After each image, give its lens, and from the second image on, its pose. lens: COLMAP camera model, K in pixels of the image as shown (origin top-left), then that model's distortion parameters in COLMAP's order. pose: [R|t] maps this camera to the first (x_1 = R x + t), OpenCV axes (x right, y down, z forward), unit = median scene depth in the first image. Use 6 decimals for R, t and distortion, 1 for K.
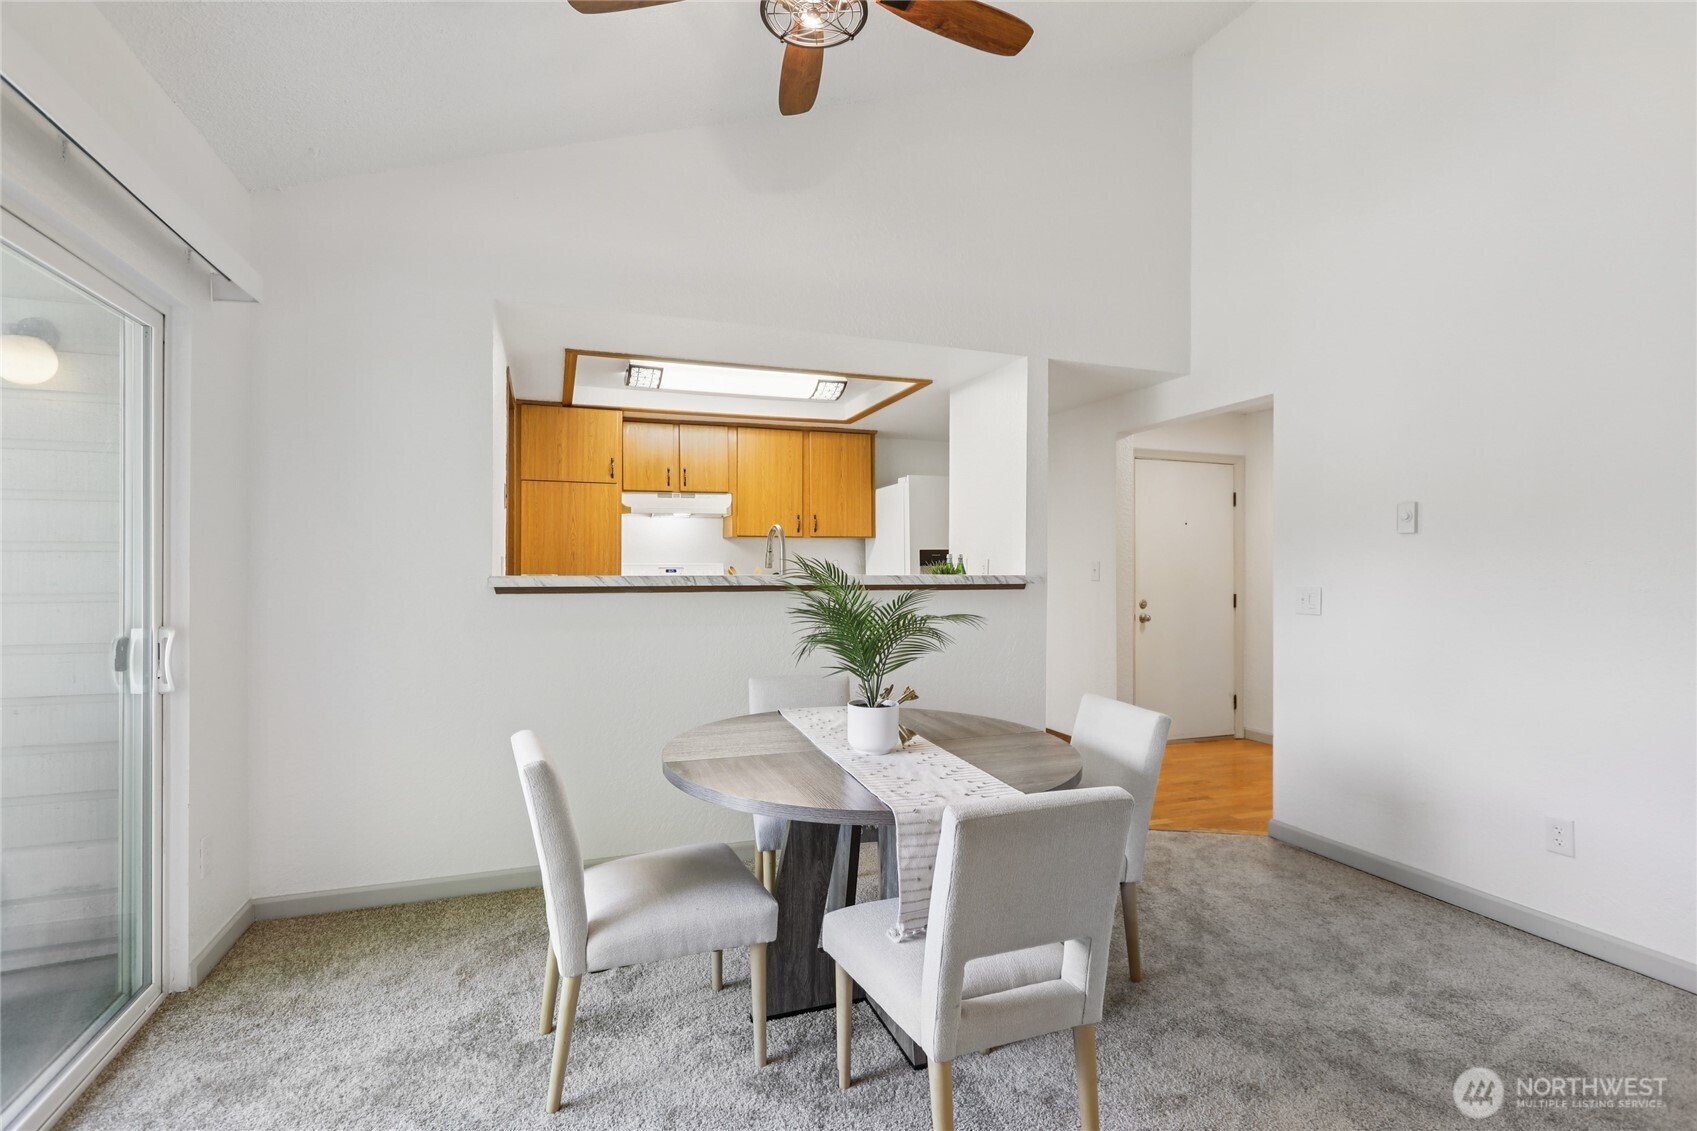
lens RADIAL K [[802.4, 0, 847.6], [0, 802.4, 565.5], [0, 0, 1]] dist [-0.003469, 0.003647]
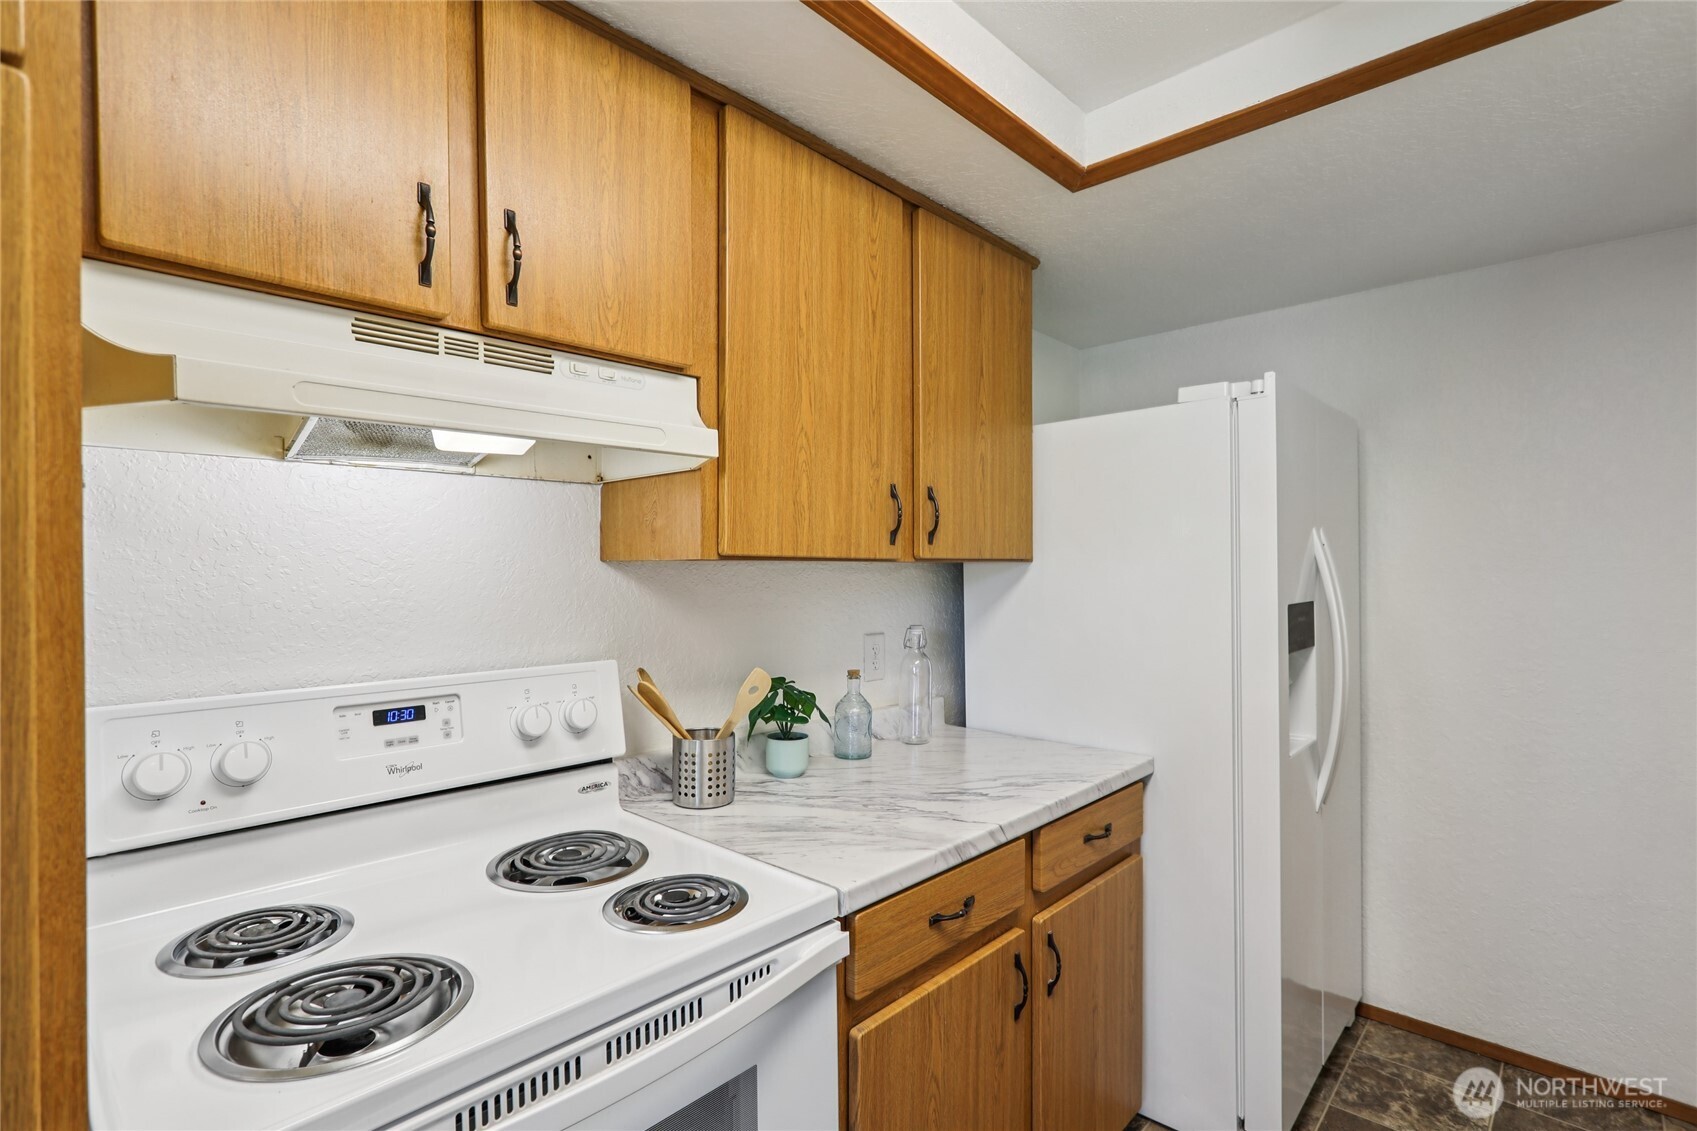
lens RADIAL K [[802.4, 0, 854.8], [0, 802.4, 568.0], [0, 0, 1]] dist [-0.003469, 0.003647]
pose [[0.892453, 0.000963, 0.451140, -0.215160], [0.000763, 0.999993, -0.003645, -0.032994], [-0.451141, 0.003597, 0.892446, 0.780986]]
